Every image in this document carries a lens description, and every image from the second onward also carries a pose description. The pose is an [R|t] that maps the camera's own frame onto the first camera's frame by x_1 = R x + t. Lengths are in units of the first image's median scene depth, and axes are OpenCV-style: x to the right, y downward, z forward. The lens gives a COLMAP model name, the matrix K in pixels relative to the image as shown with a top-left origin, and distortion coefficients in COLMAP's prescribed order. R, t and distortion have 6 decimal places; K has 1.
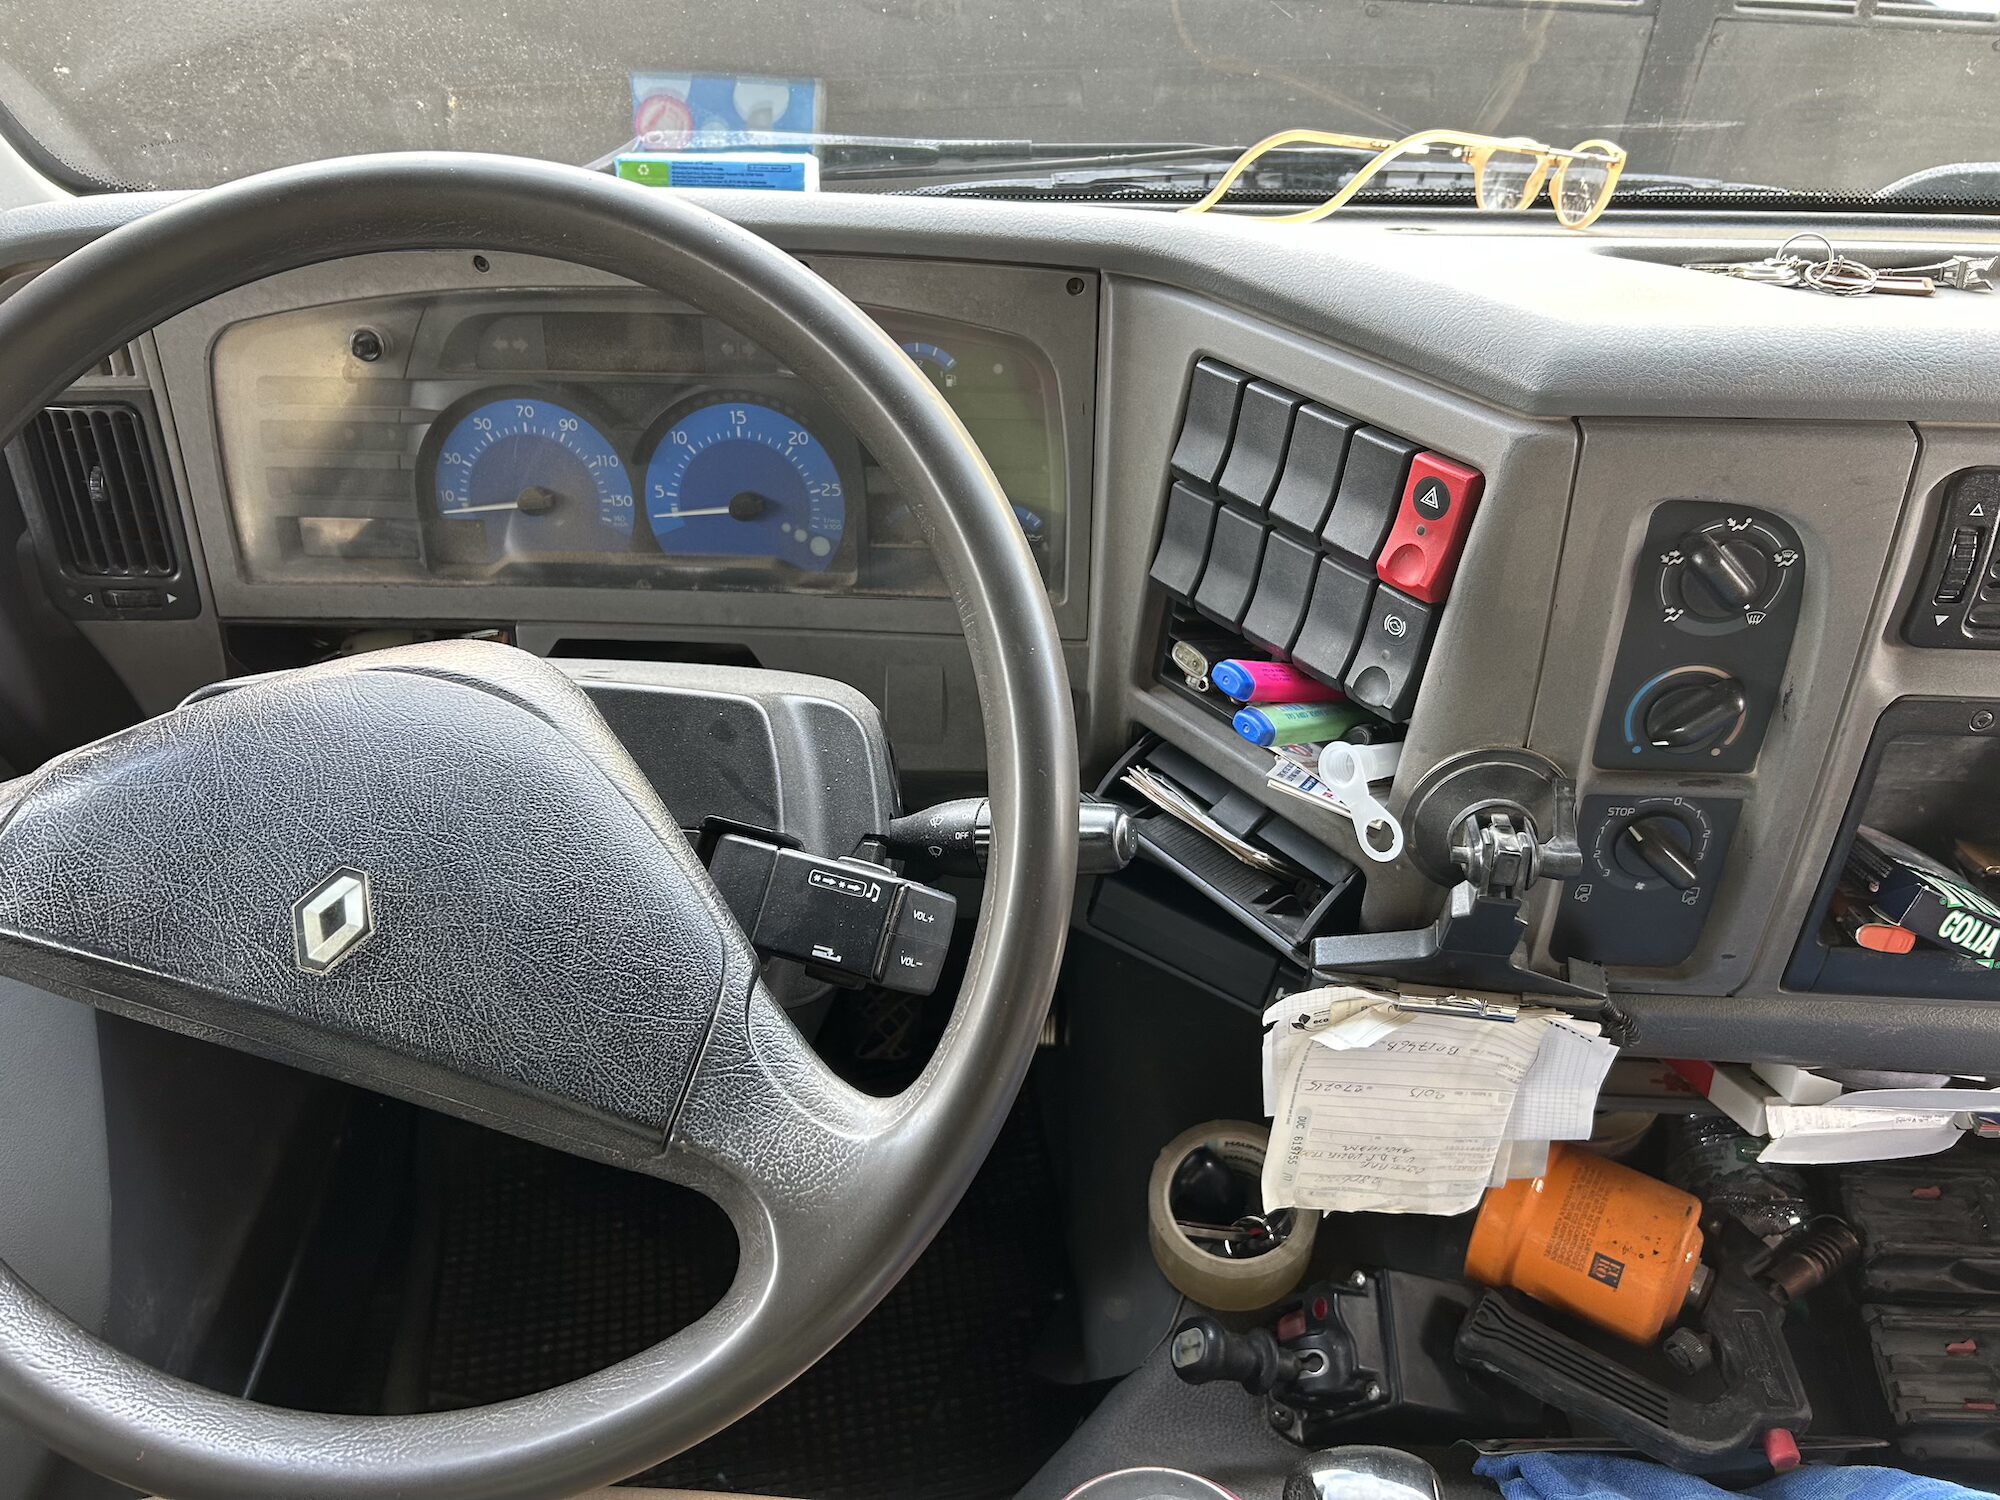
lens RADIAL K [[1514.3, 0, 997.2], [0, 1514.3, 755.3], [0, 0, 1]] dist [0.034157, -0.033220]
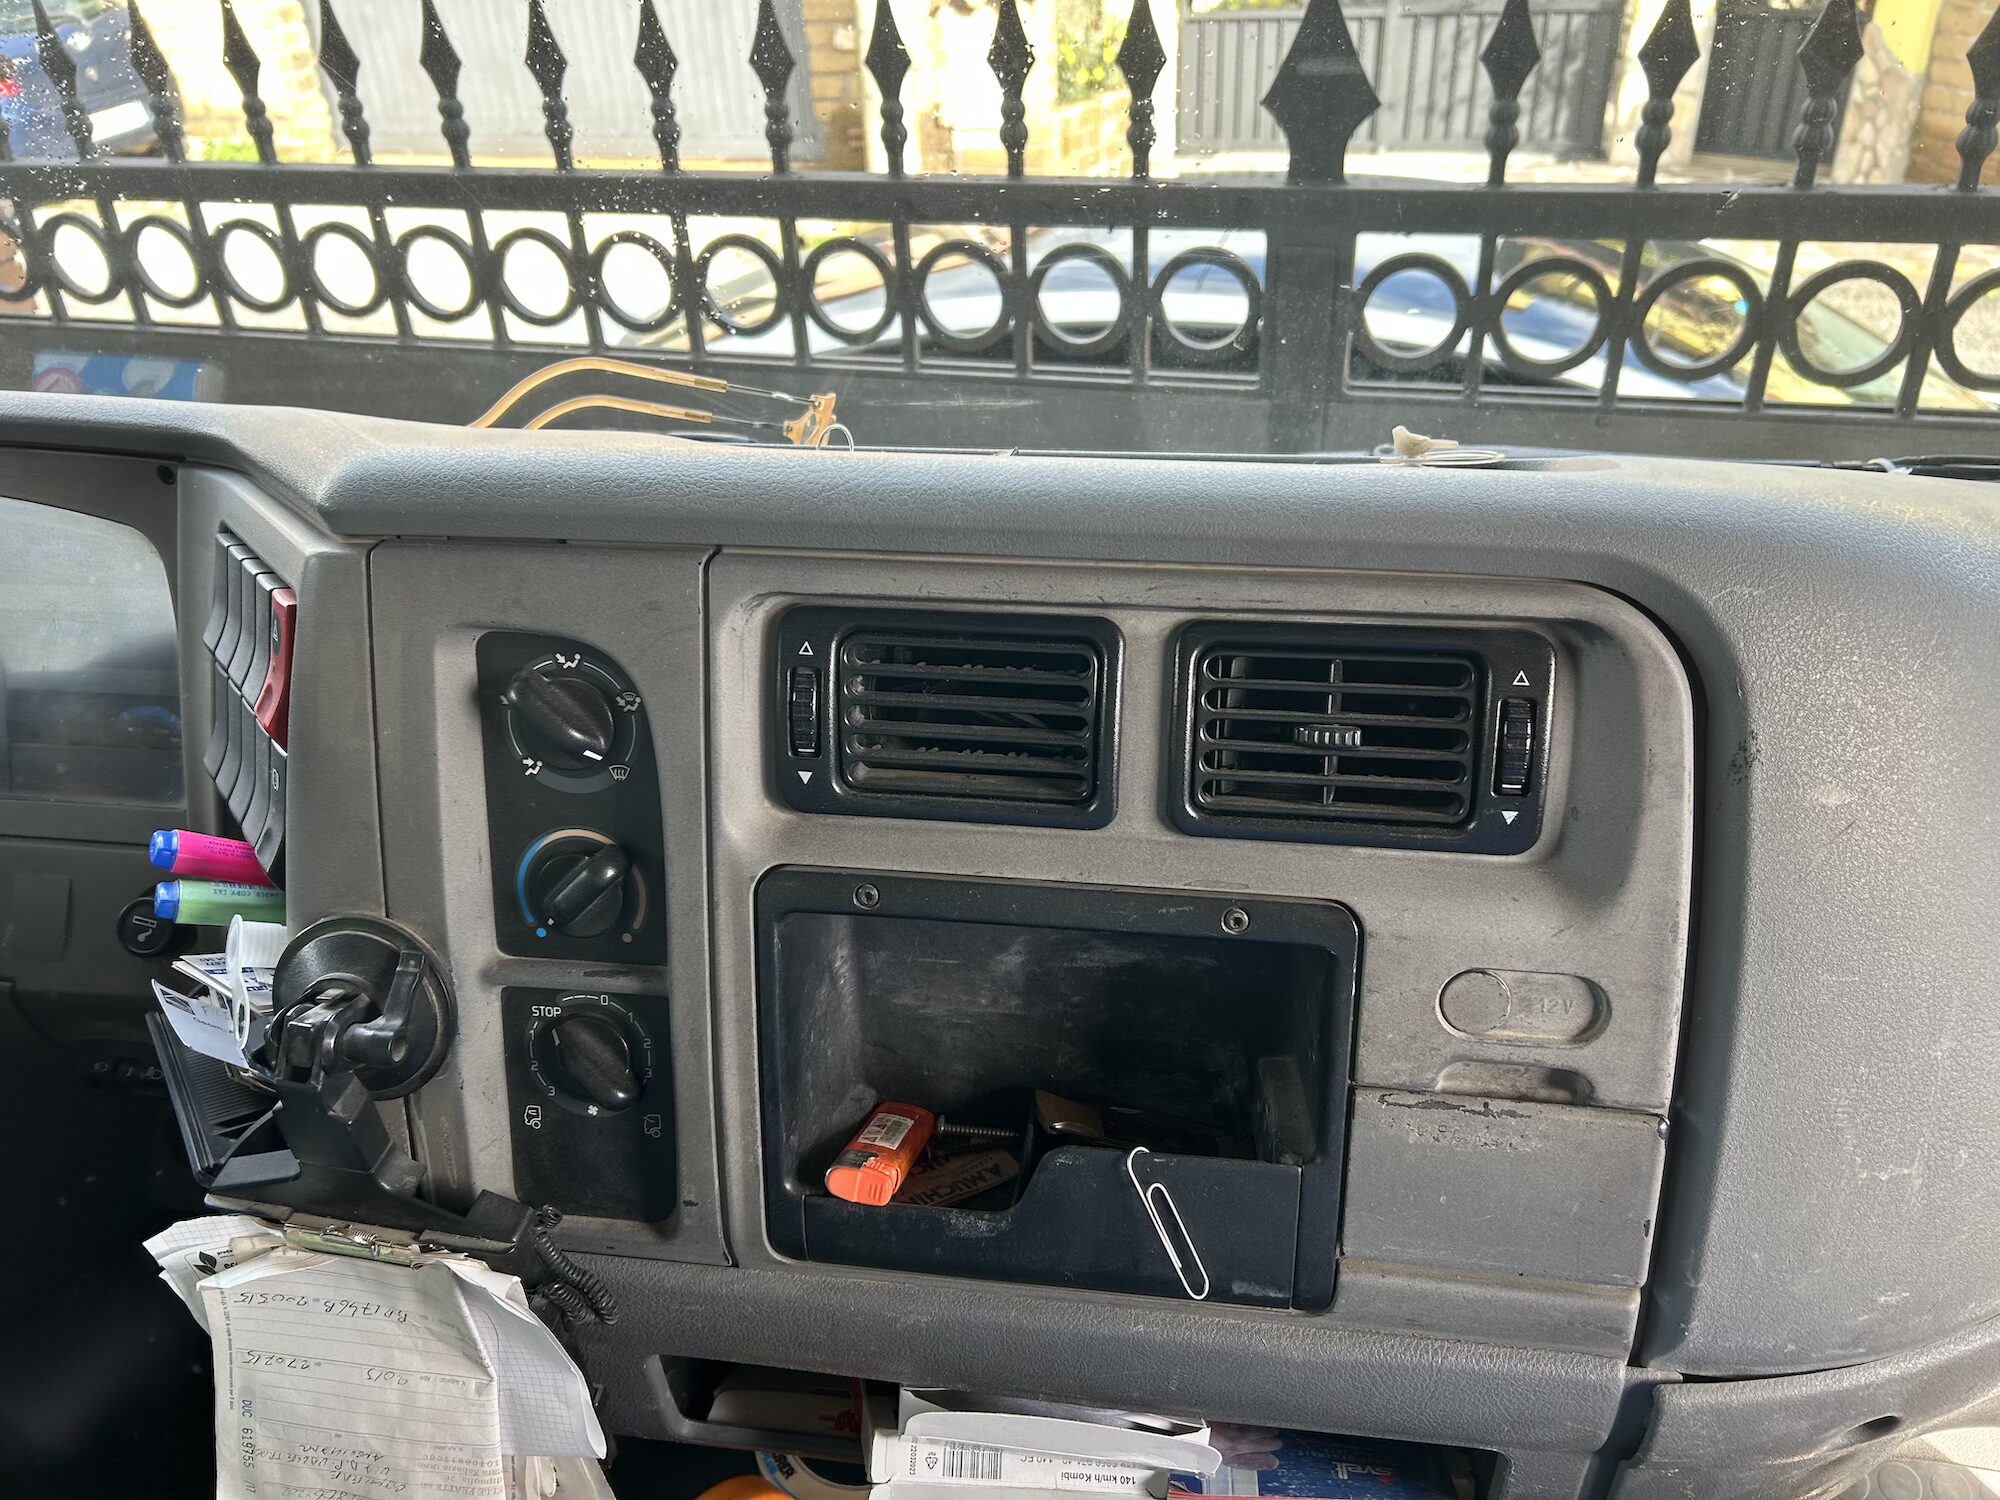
lens RADIAL K [[1514.3, 0, 997.2], [0, 1514.3, 755.3], [0, 0, 1]] dist [0.034157, -0.033220]
pose [[0.995967, 0.032017, -0.083814, 0.713551], [-0.055362, 0.954423, -0.293279, 0.134186], [0.070604, 0.296736, 0.952346, 0.148379]]
